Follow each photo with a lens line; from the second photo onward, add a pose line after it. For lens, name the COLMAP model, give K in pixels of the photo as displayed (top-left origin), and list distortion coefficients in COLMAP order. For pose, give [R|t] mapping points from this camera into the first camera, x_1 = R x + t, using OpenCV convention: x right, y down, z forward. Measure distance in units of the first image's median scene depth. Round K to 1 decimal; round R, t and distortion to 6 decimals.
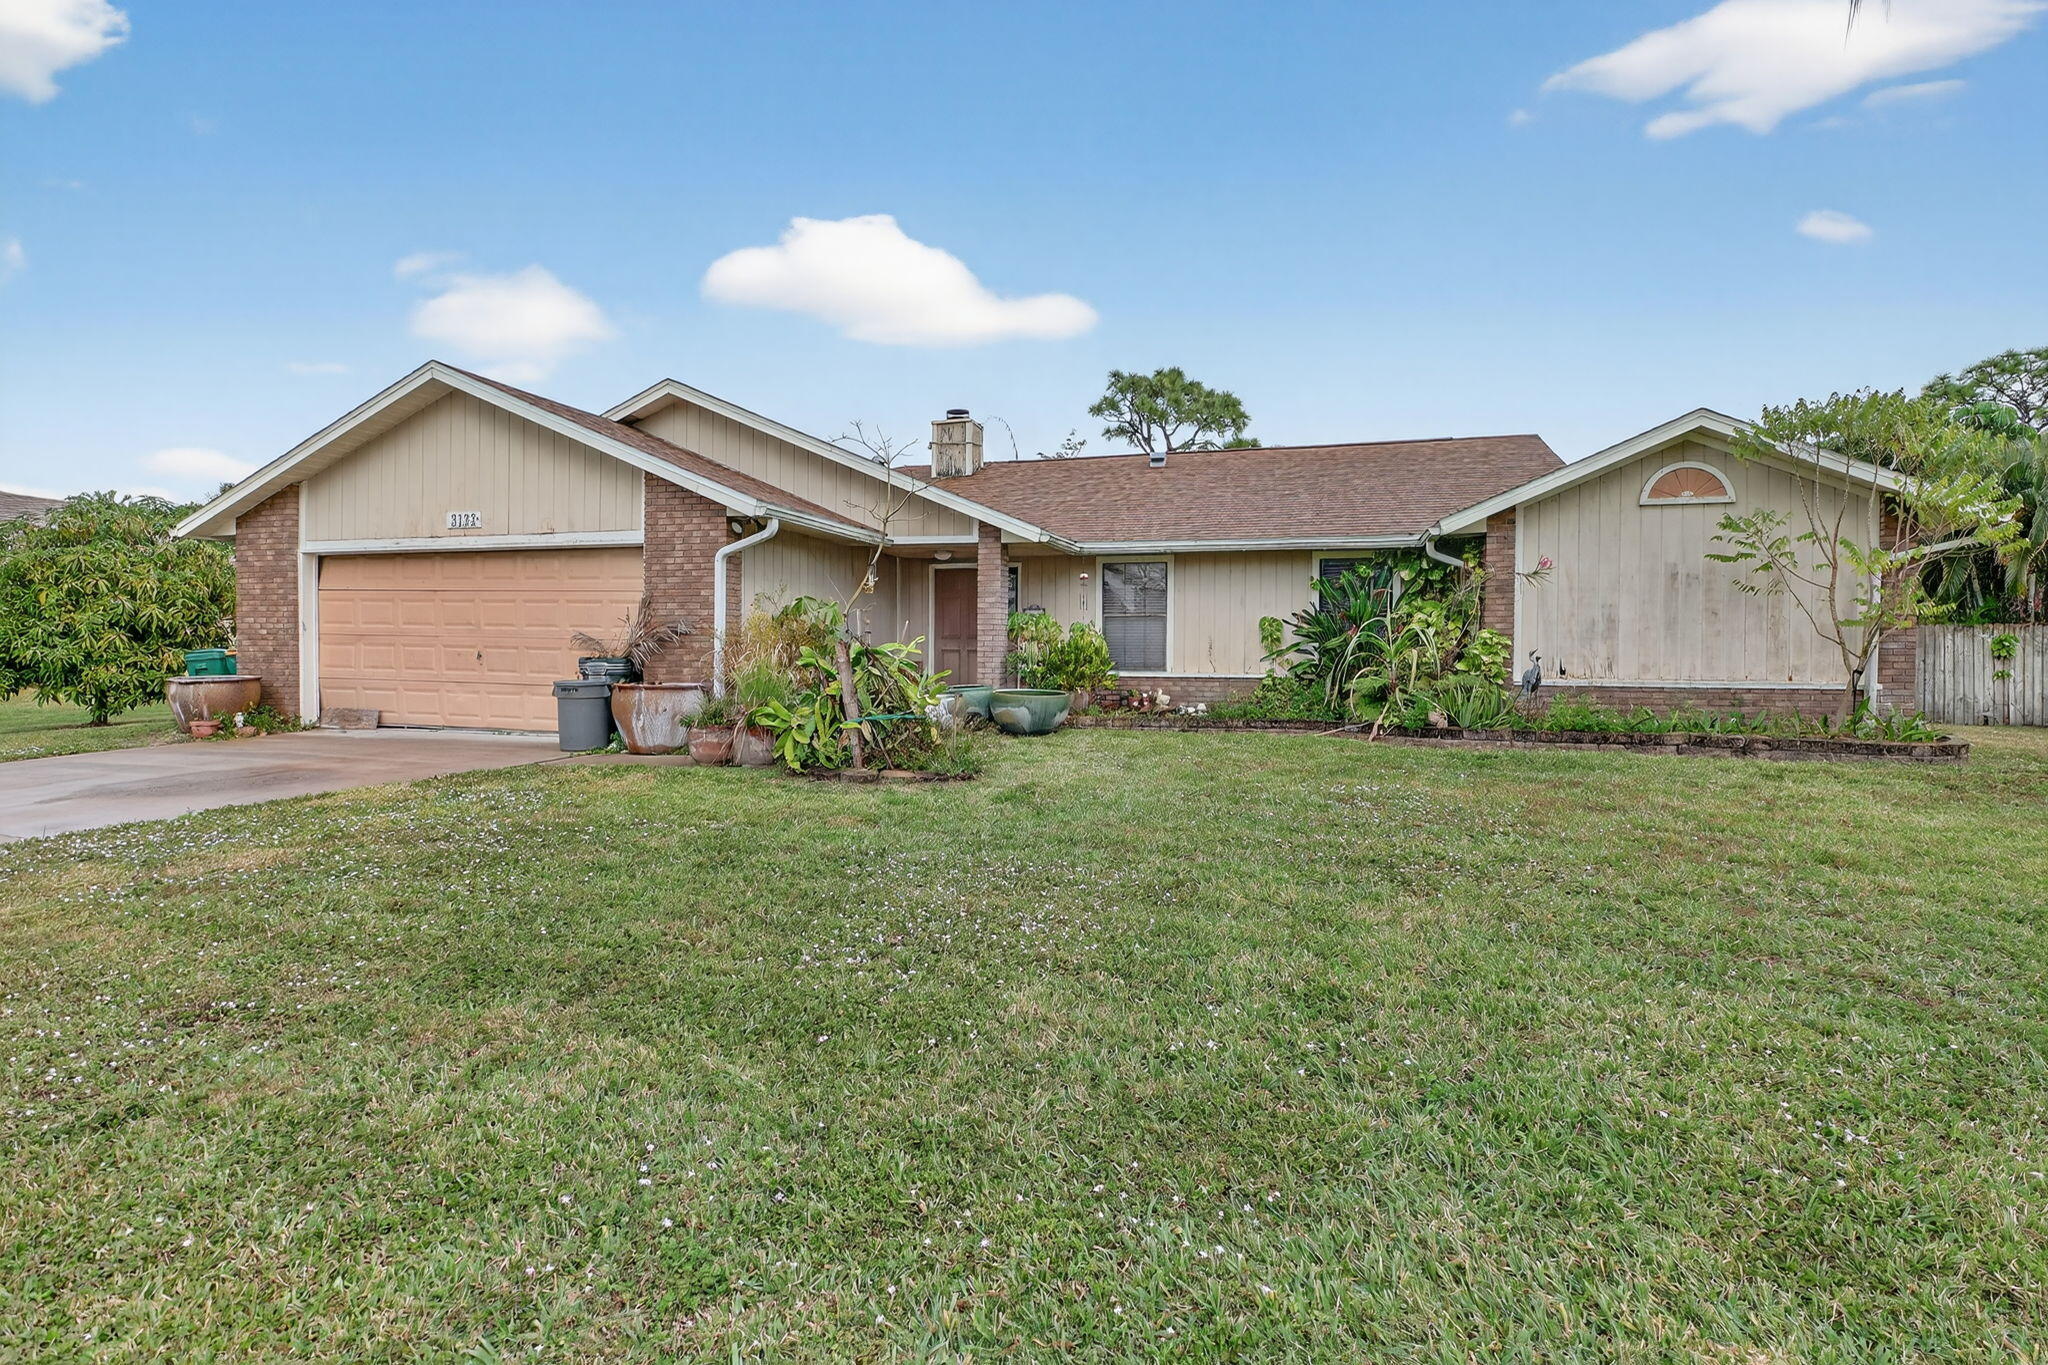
lens RADIAL K [[999.4, 0, 1025.2], [0, 999.4, 657.9], [0, 0, 1]] dist [-0.001384, -0.014667]
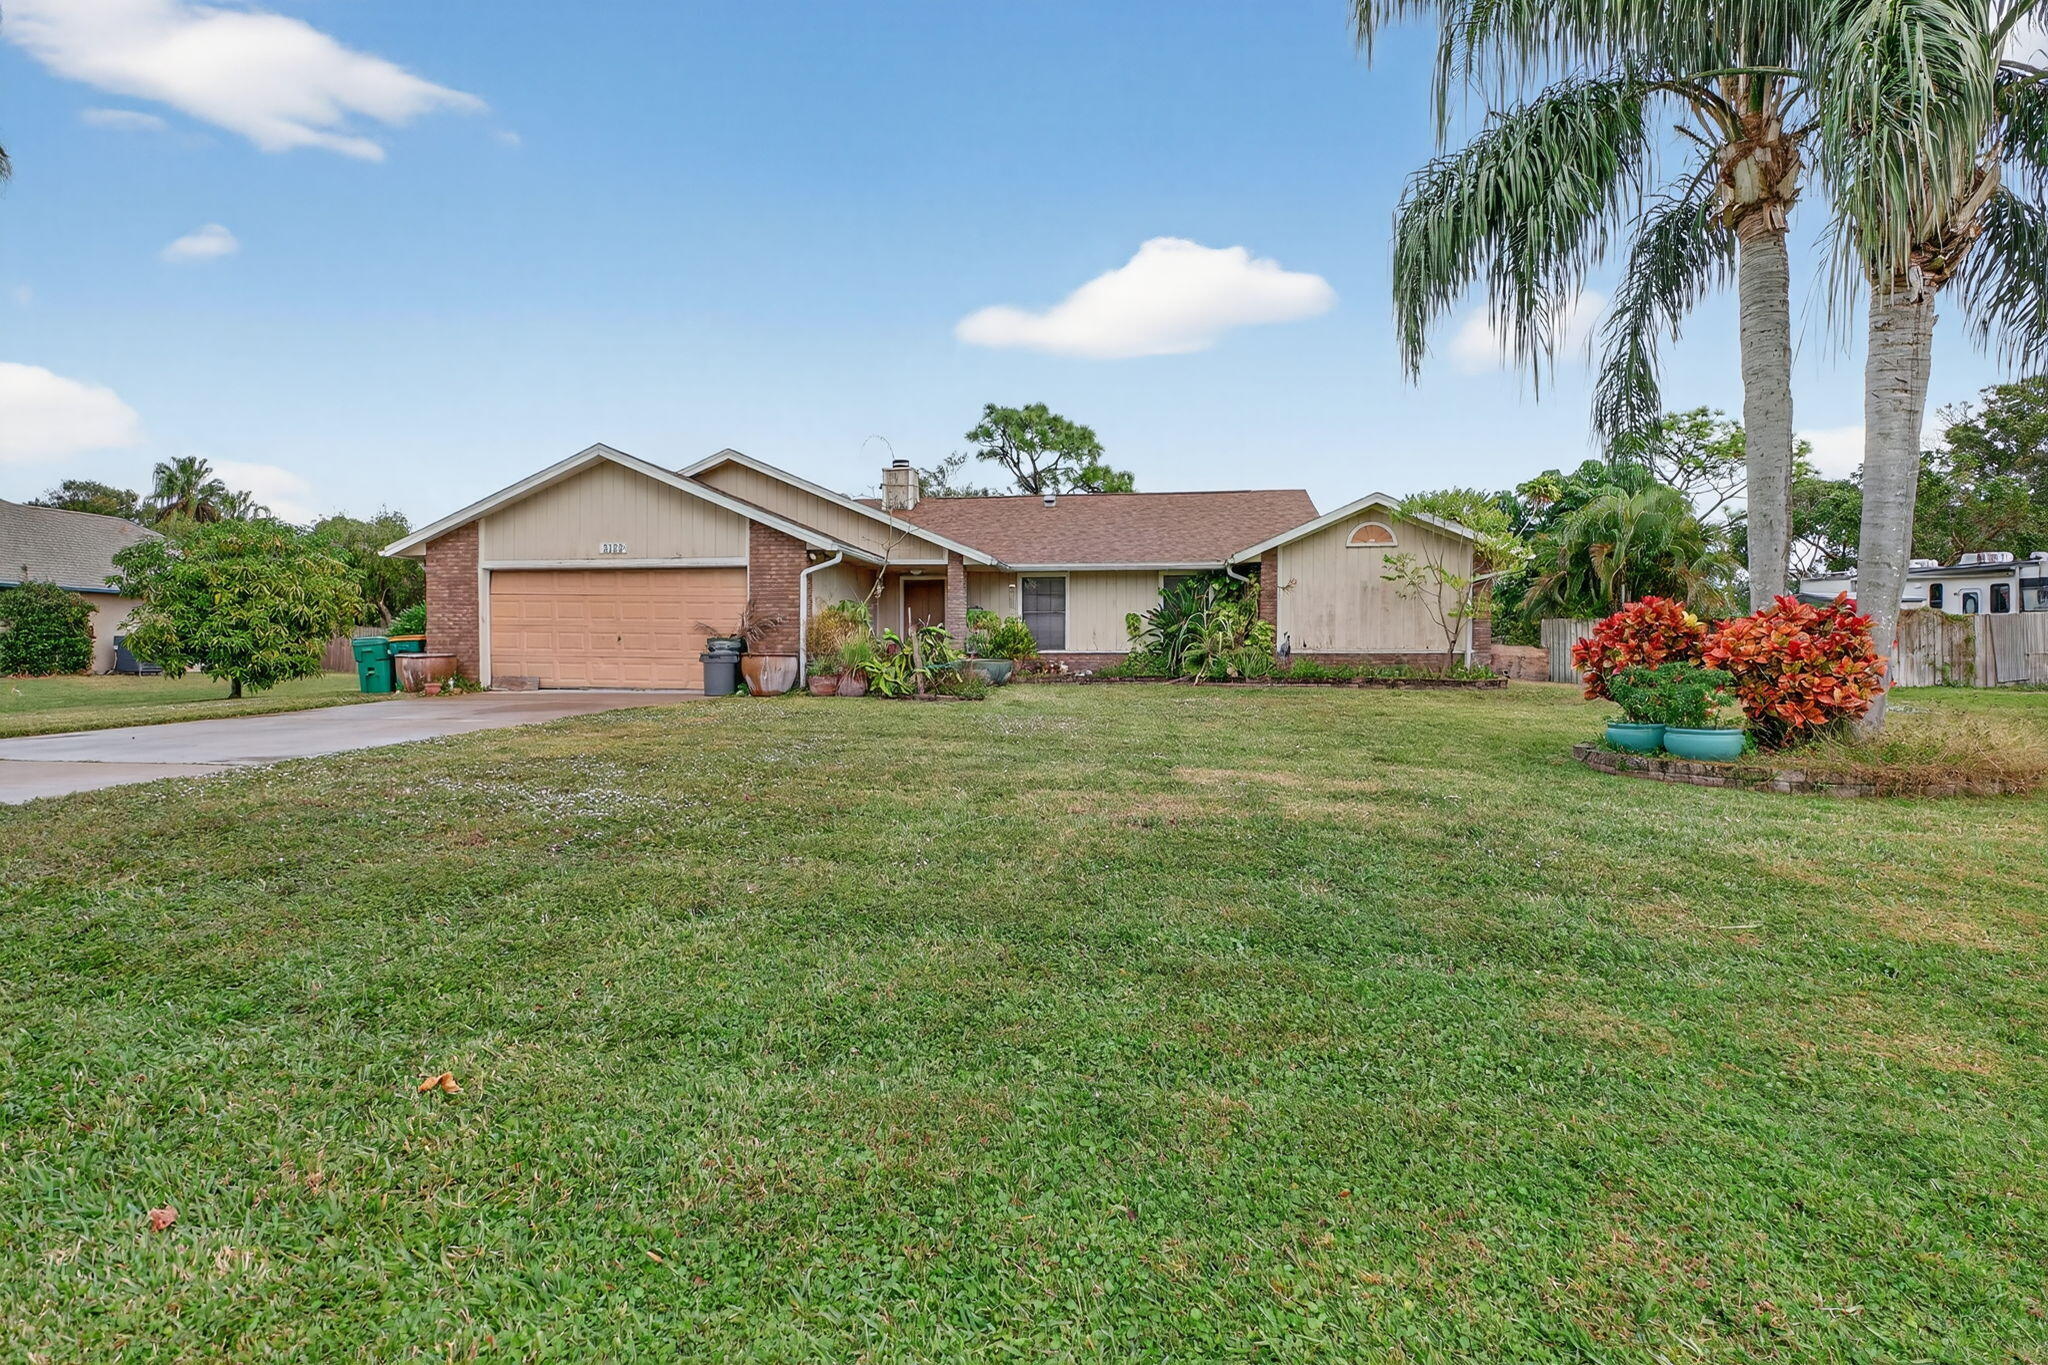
lens RADIAL K [[999.4, 0, 1025.2], [0, 999.4, 657.9], [0, 0, 1]] dist [-0.001384, -0.014667]
pose [[0.988265, -0.006947, 0.152590, -0.172199], [0.007053, 0.999975, -0.000150, 0.030215], [-0.152586, 0.001224, 0.988290, -0.554491]]
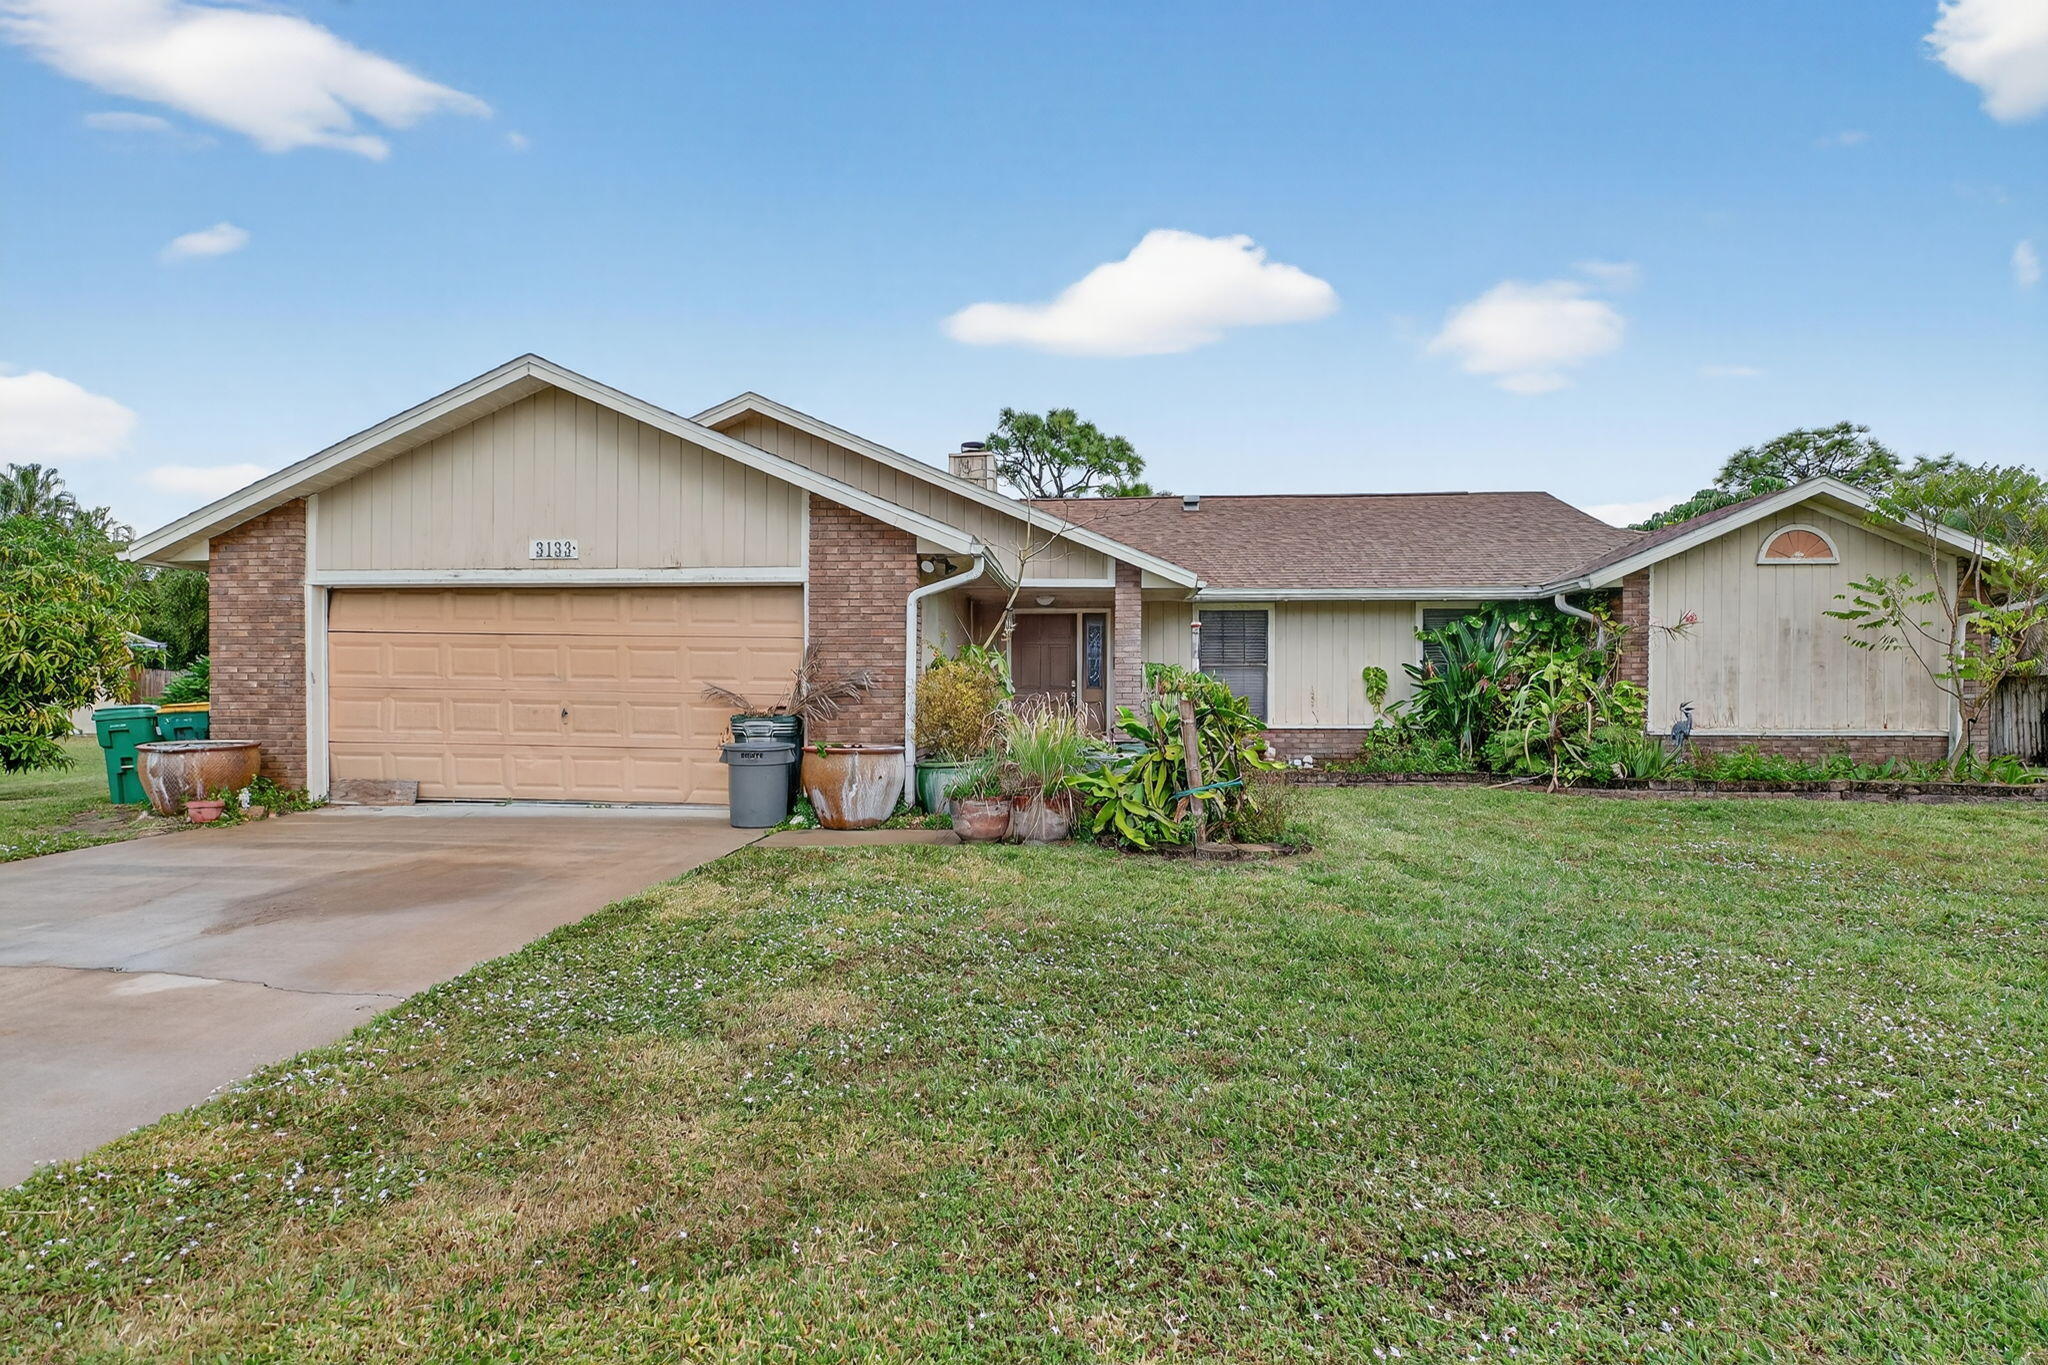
lens RADIAL K [[1014.1, 0, 1023.6], [0, 1014.1, 694.1], [0, 0, 1]] dist [-0.000326, -0.014994]
pose [[0.979830, -0.003326, 0.199805, -0.334668], [0.004458, 0.999976, -0.005219, -0.011793], [-0.199783, 0.006004, 0.979822, 0.096983]]
